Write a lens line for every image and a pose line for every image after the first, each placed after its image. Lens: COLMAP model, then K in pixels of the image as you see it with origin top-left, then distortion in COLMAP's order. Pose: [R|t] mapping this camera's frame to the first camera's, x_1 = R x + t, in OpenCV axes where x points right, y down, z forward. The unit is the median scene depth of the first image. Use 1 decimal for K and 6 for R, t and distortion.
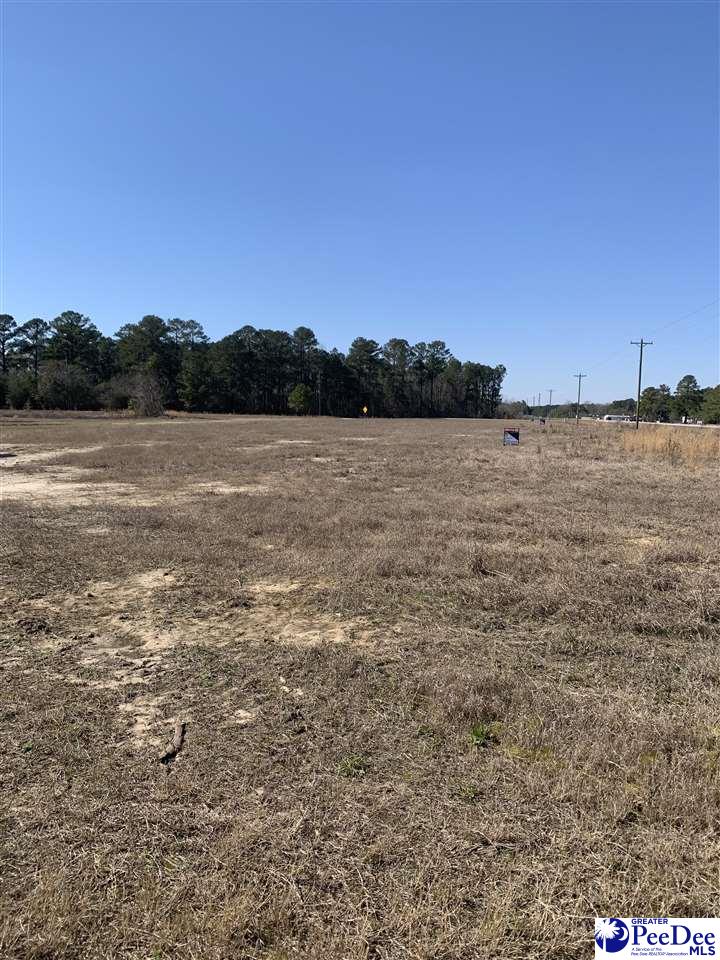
lens RADIAL K [[734.3, 0, 378.4], [0, 734.3, 454.4], [0, 0, 1]] dist [0.049264, -0.056695]
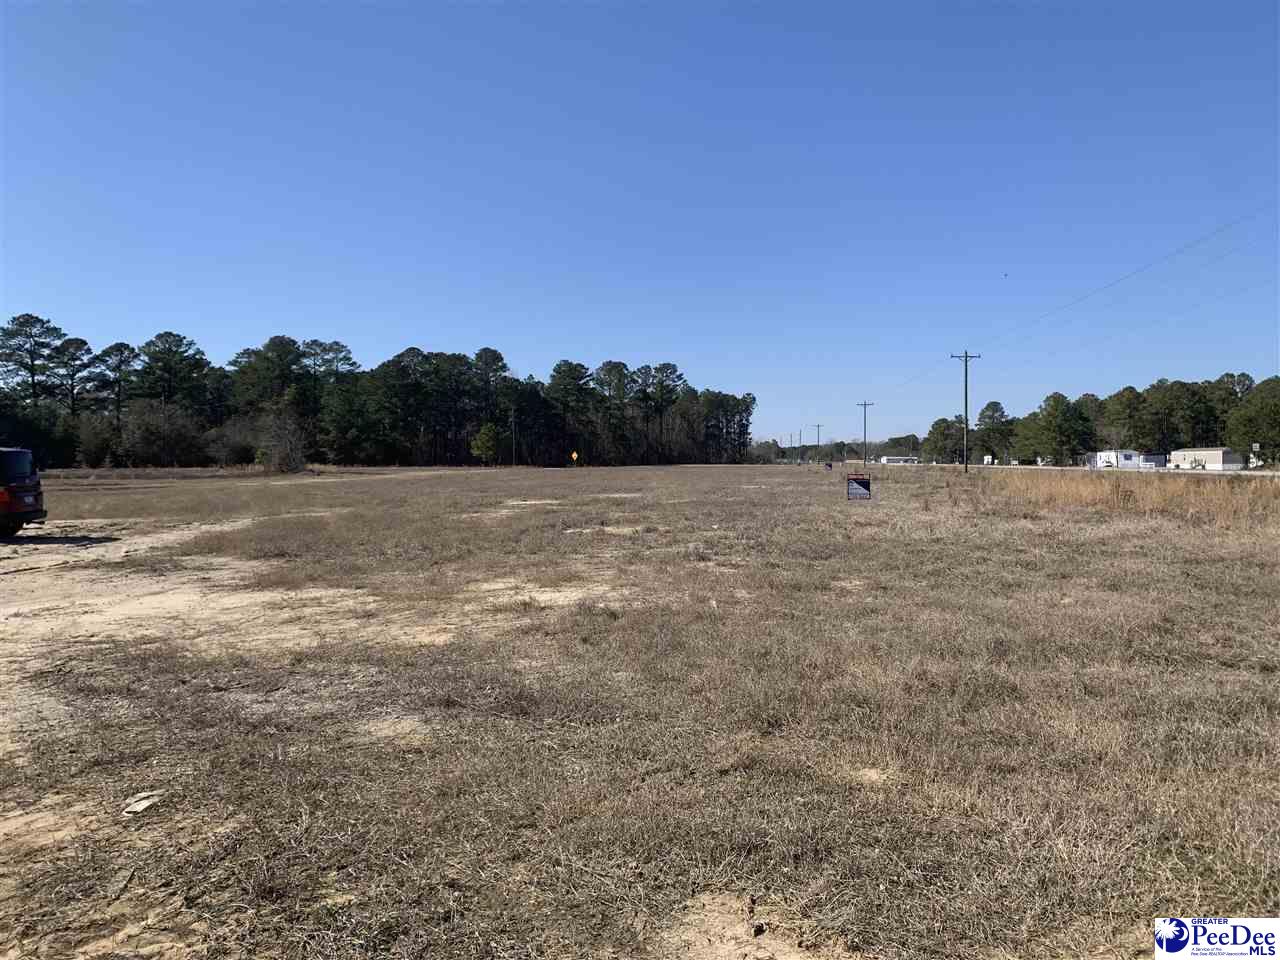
lens RADIAL K [[979.1, 0, 635.9], [0, 979.1, 433.9], [0, 0, 1]] dist [0.049264, -0.056695]
pose [[0.998272, -0.023745, 0.053752, -0.091183], [0.028132, 0.996204, -0.082381, -0.004687], [-0.051592, 0.083751, 0.995150, 0.141778]]
